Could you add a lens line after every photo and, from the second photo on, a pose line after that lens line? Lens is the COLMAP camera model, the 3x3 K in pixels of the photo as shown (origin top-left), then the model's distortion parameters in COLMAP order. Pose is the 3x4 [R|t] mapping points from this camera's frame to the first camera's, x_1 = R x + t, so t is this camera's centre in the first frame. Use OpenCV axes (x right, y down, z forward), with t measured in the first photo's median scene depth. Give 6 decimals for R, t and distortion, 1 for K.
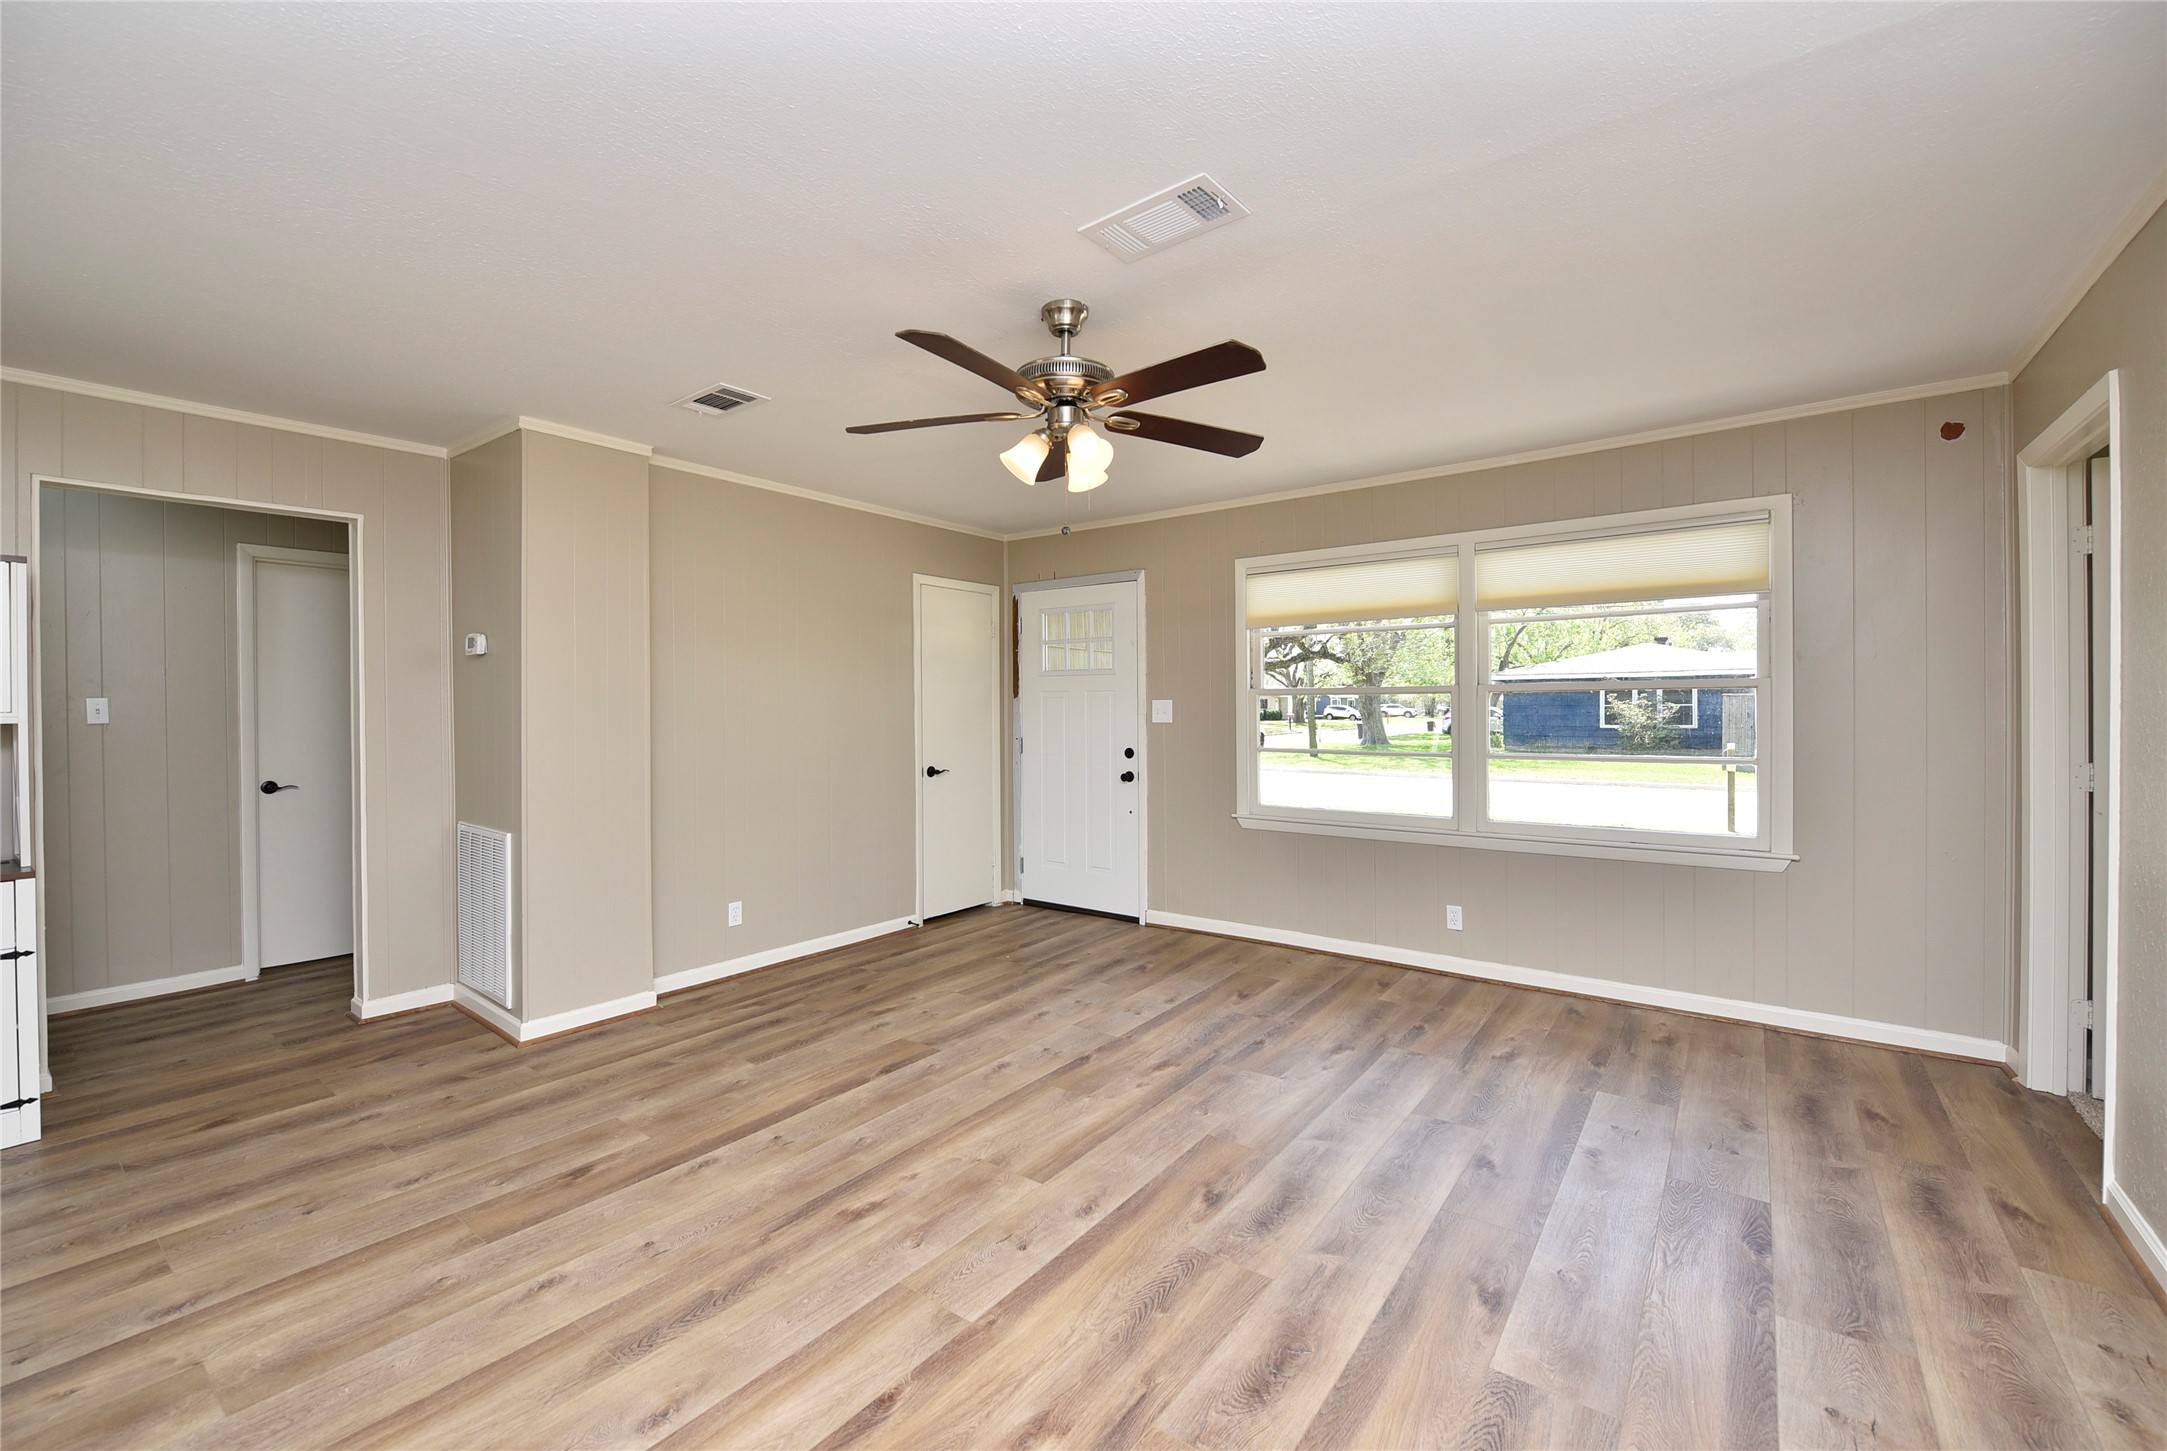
lens RADIAL K [[888.1, 0, 1081.2], [0, 888.1, 710.3], [0, 0, 1]] dist [-0.010569, -0.000415]
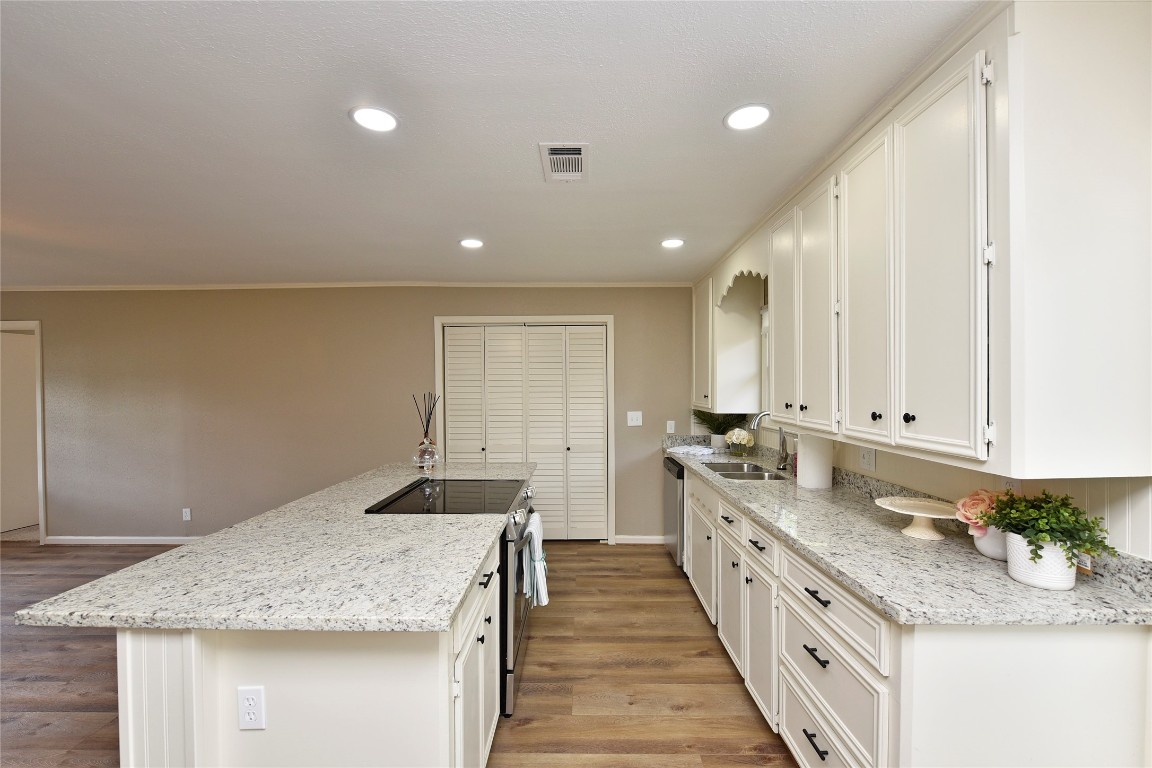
lens RADIAL K [[478.4, 0, 576.4], [0, 478.4, 391.2], [0, 0, 1]] dist [-0.008755, -0.000143]
pose [[-0.592873, 0.003230, 0.805290, -1.439420], [0.015388, 0.999855, 0.007318, -0.051278], [-0.805149, 0.016730, -0.592836, 0.286531]]
